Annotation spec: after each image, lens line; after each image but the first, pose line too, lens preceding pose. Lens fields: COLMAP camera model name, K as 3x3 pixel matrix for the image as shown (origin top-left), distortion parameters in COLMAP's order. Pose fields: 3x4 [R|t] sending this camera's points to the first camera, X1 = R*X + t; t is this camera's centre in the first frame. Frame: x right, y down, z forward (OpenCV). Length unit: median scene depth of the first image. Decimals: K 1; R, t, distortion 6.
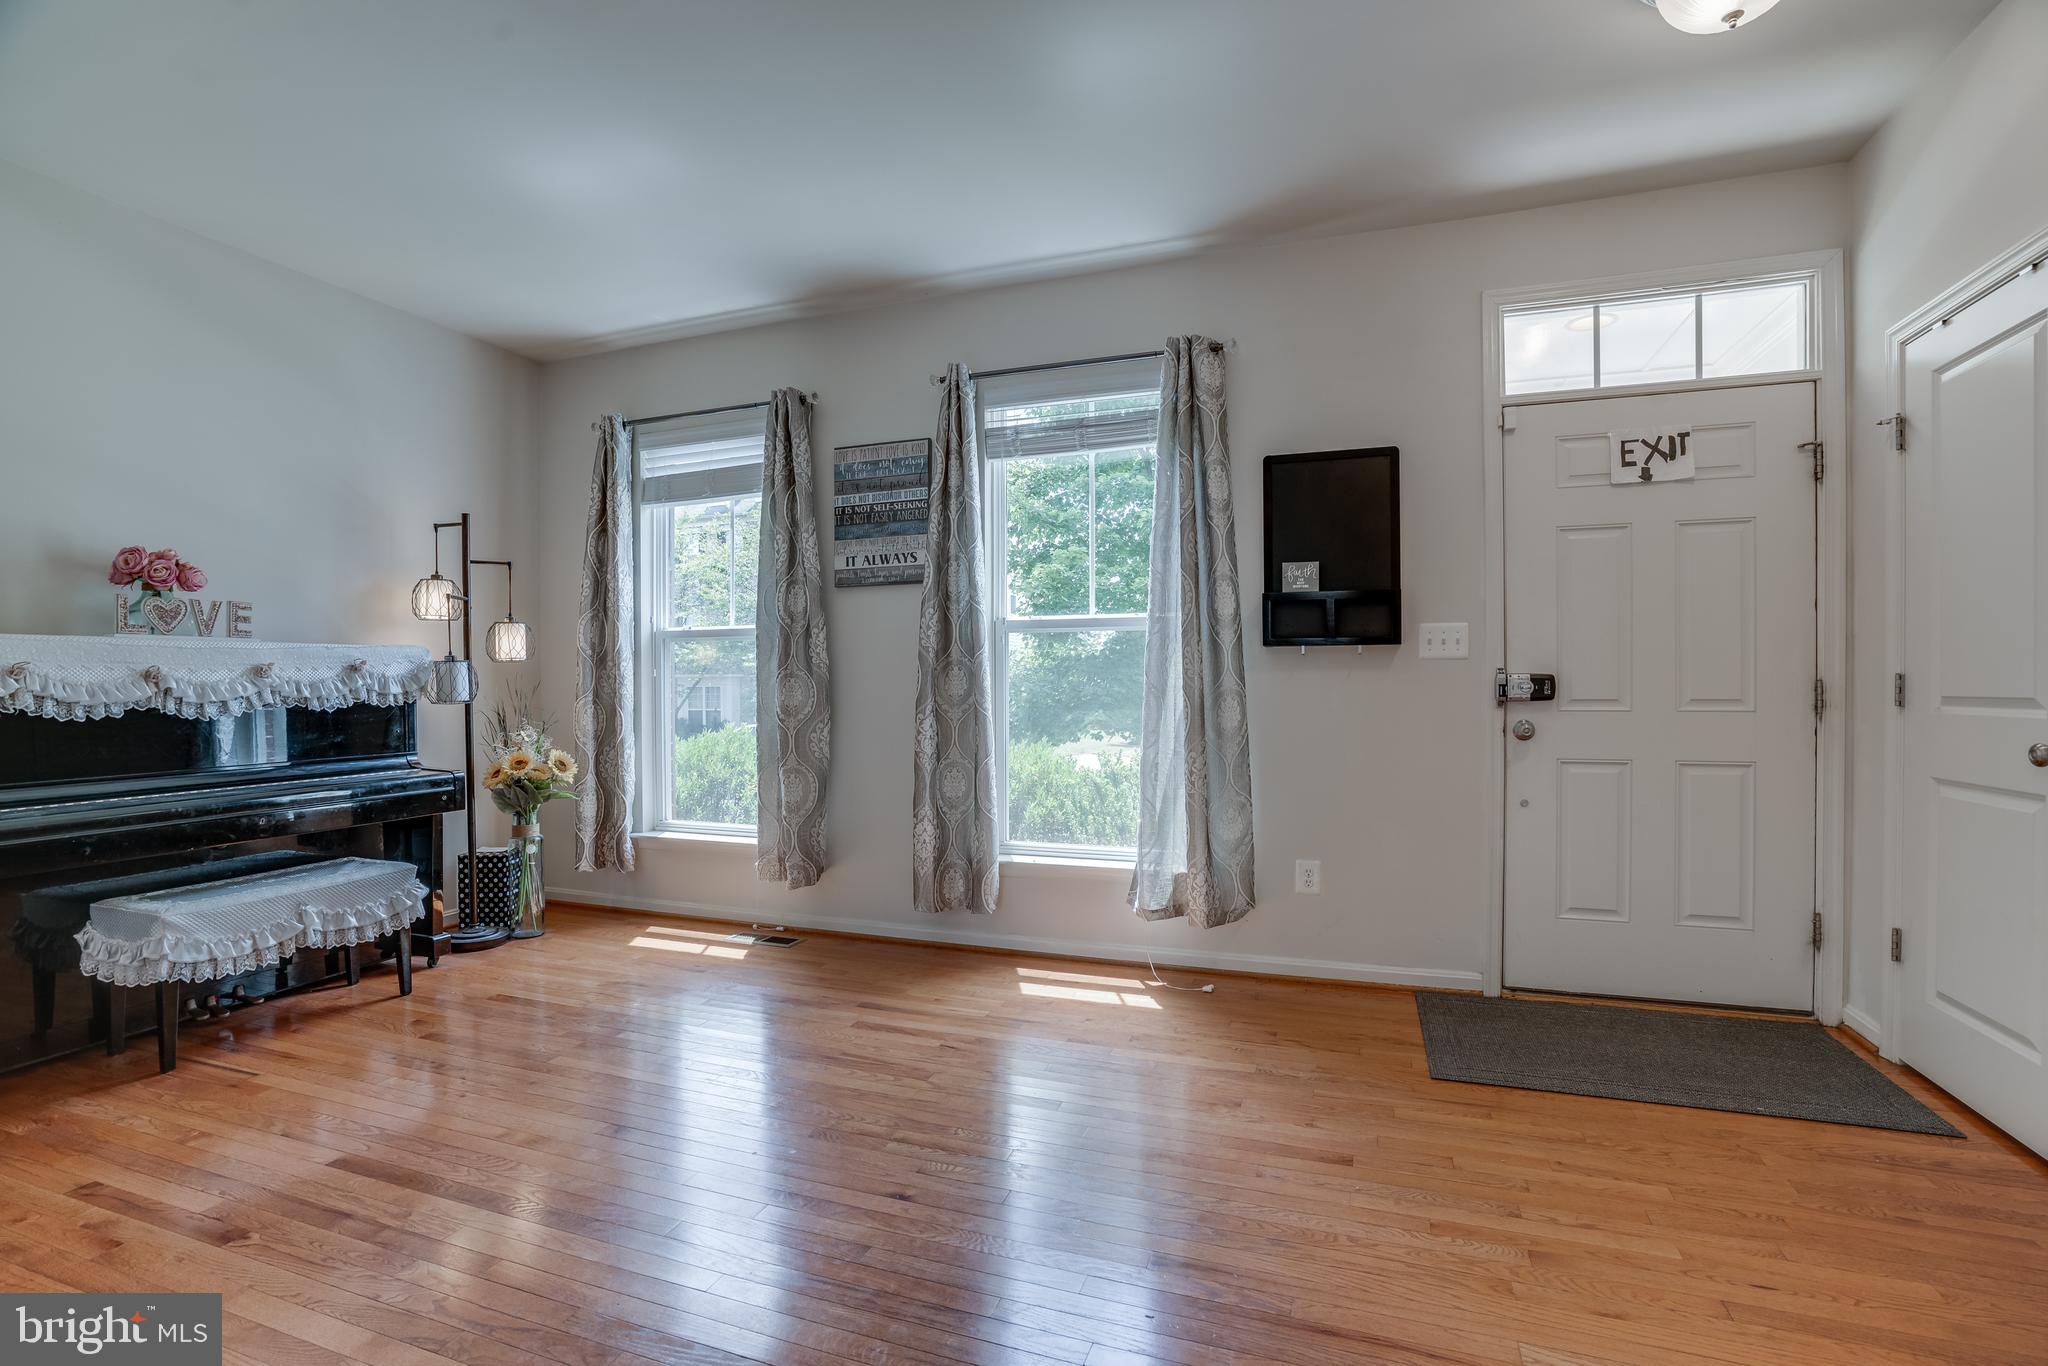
lens RADIAL K [[938.8, 0, 1027.7], [0, 938.8, 694.3], [0, 0, 1]] dist [-0.065664, 0.026180]
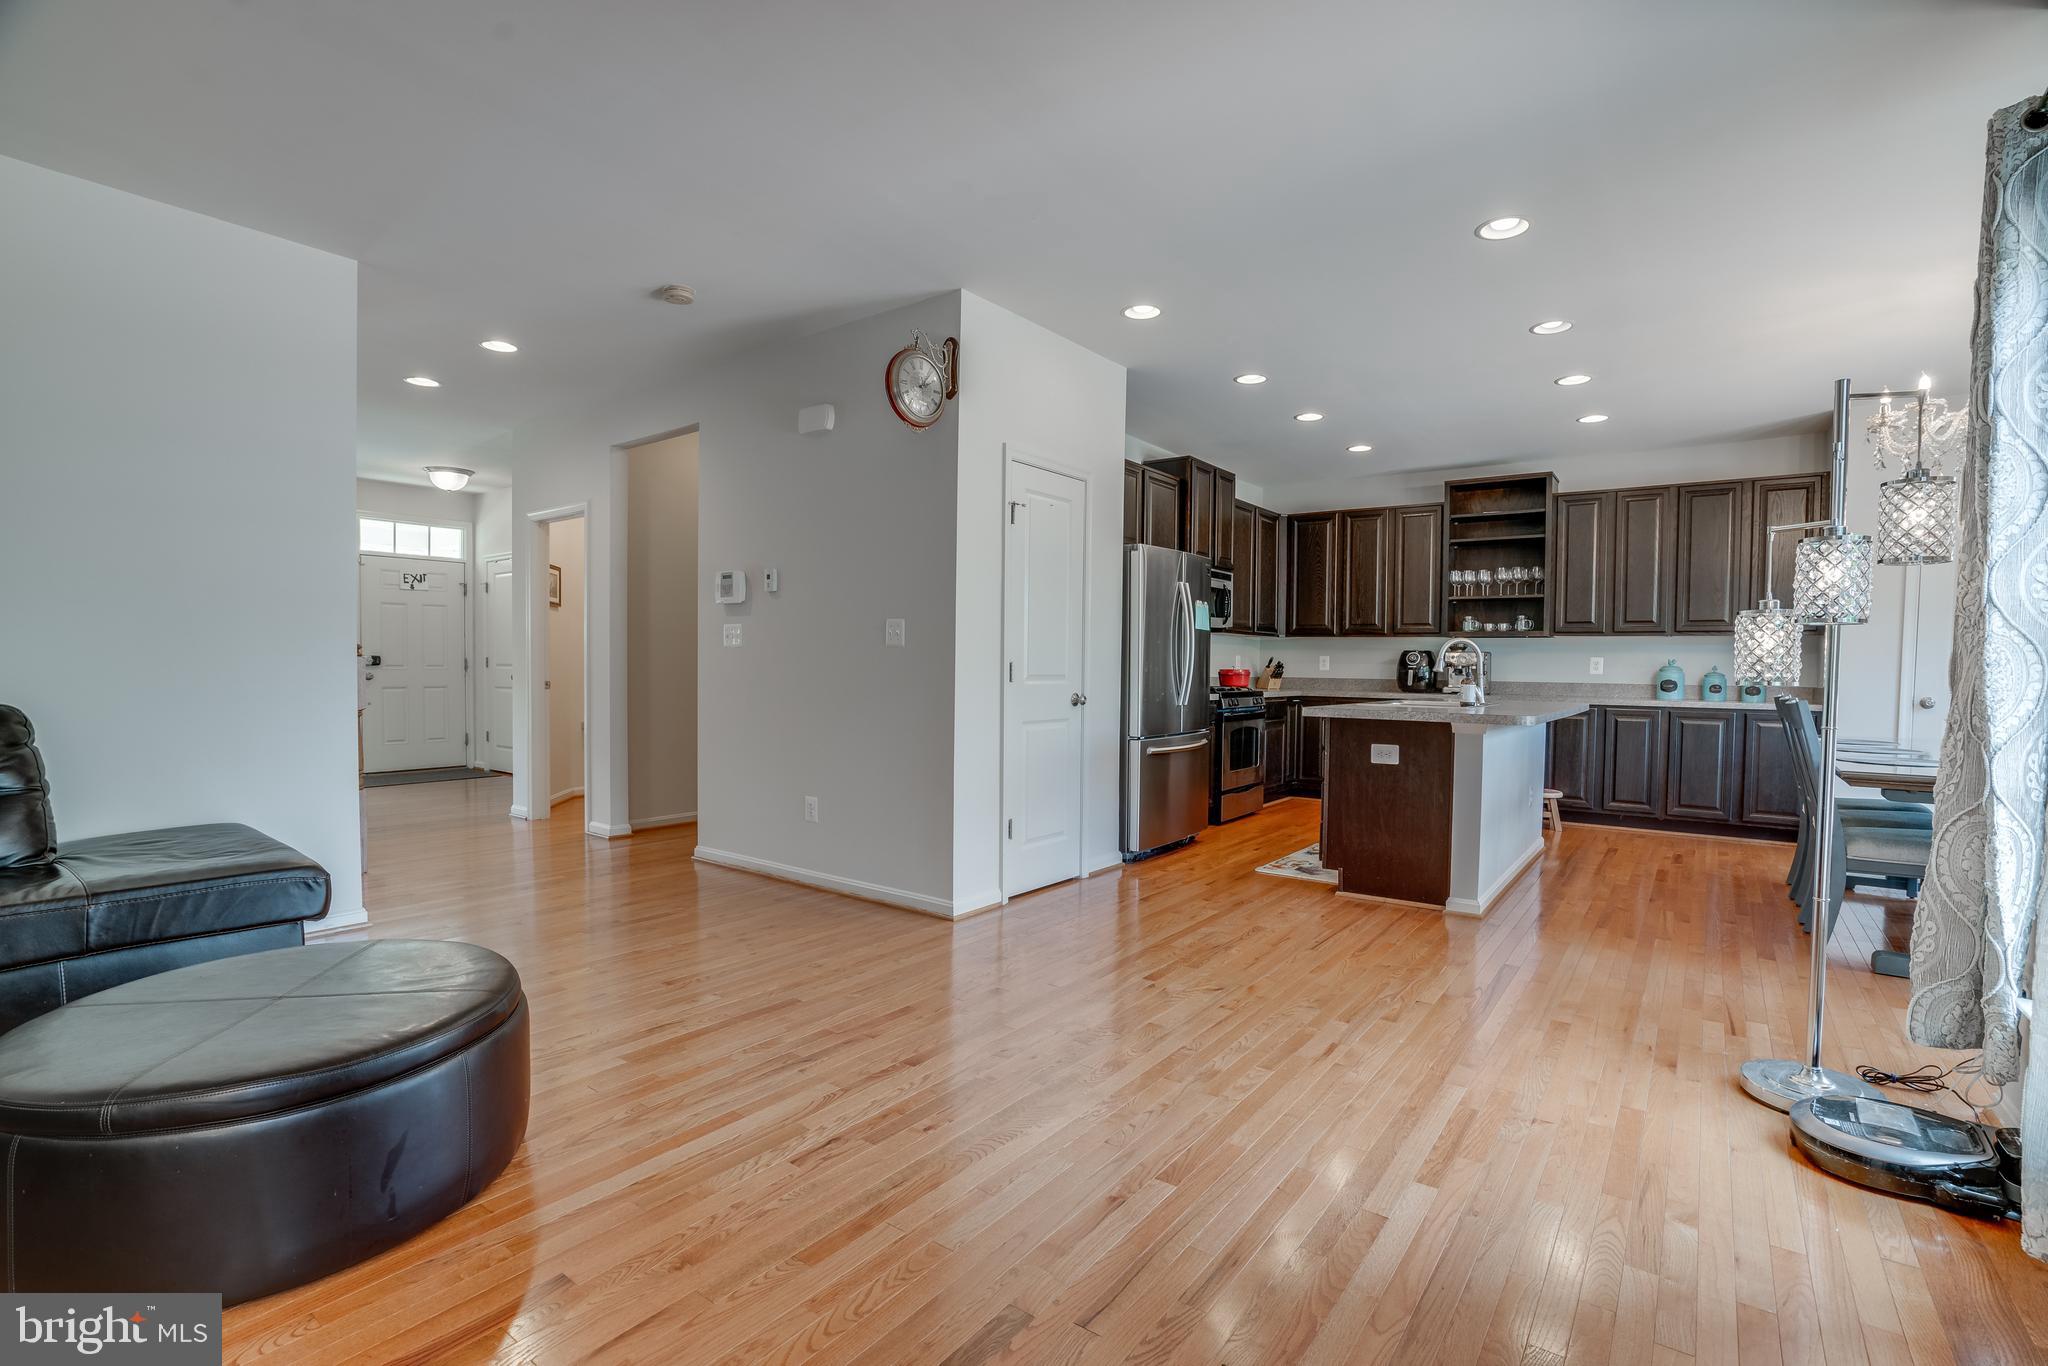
lens RADIAL K [[942.1, 0, 1023.6], [0, 942.1, 696.0], [0, 0, 1]] dist [-0.055279, 0.016423]
pose [[0.293122, -0.024157, 0.955770, -1.361477], [-0.001266, 0.999670, 0.025655, 0.023340], [-0.956074, -0.008730, 0.292995, -1.496520]]
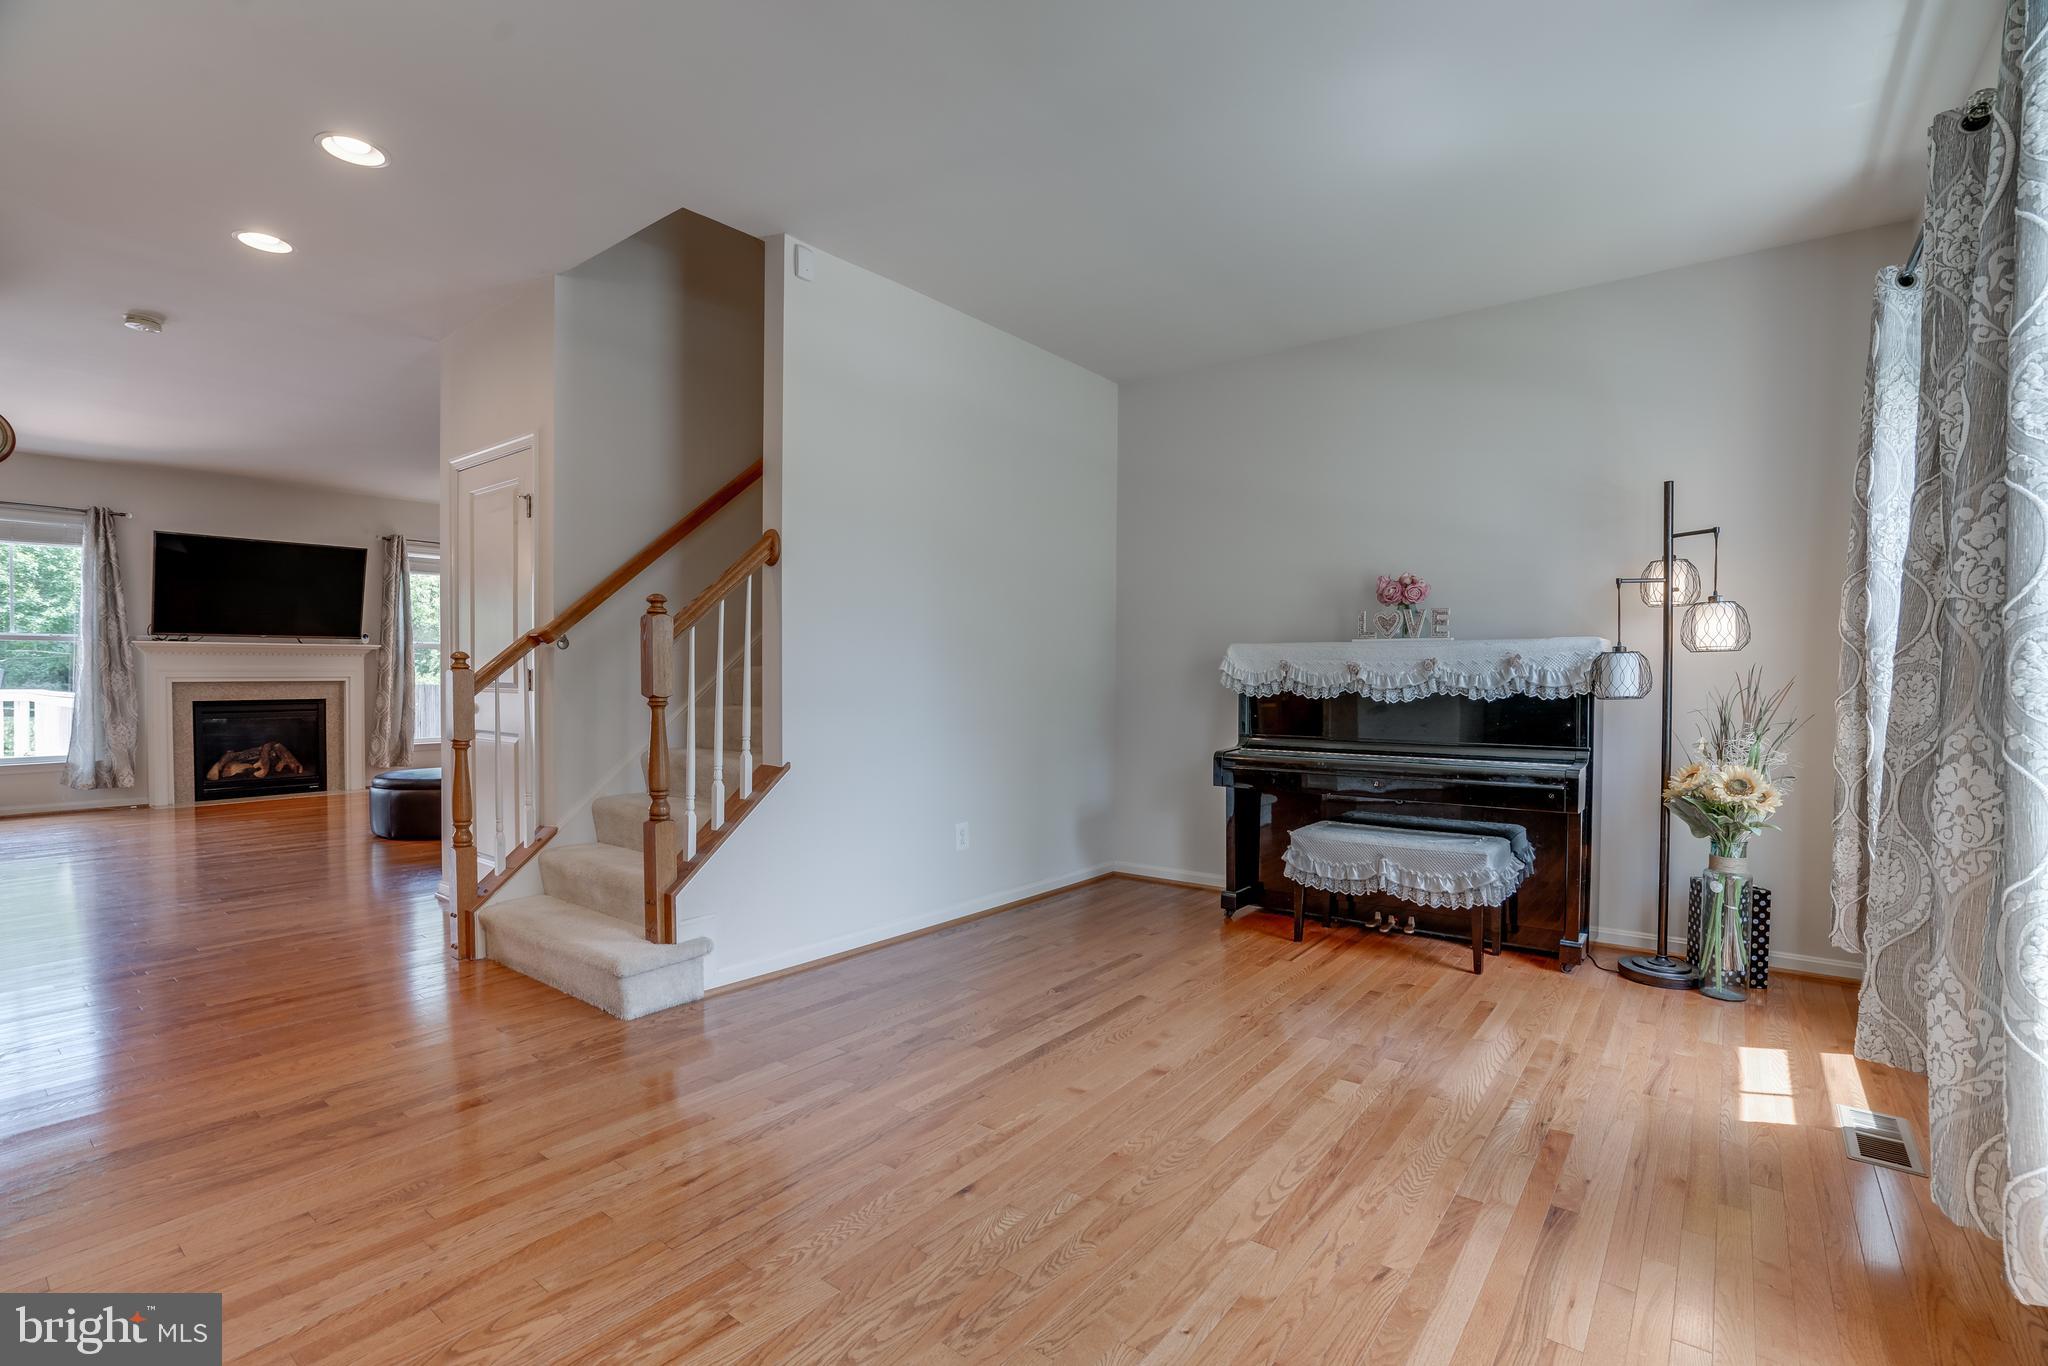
lens RADIAL K [[938.8, 0, 1027.7], [0, 938.8, 694.3], [0, 0, 1]] dist [-0.065664, 0.026180]
pose [[-0.305197, 0.023979, -0.951987, 0.450108], [-0.016946, 0.999388, 0.030606, -0.013833], [0.952138, 0.025473, -0.304604, 0.781478]]
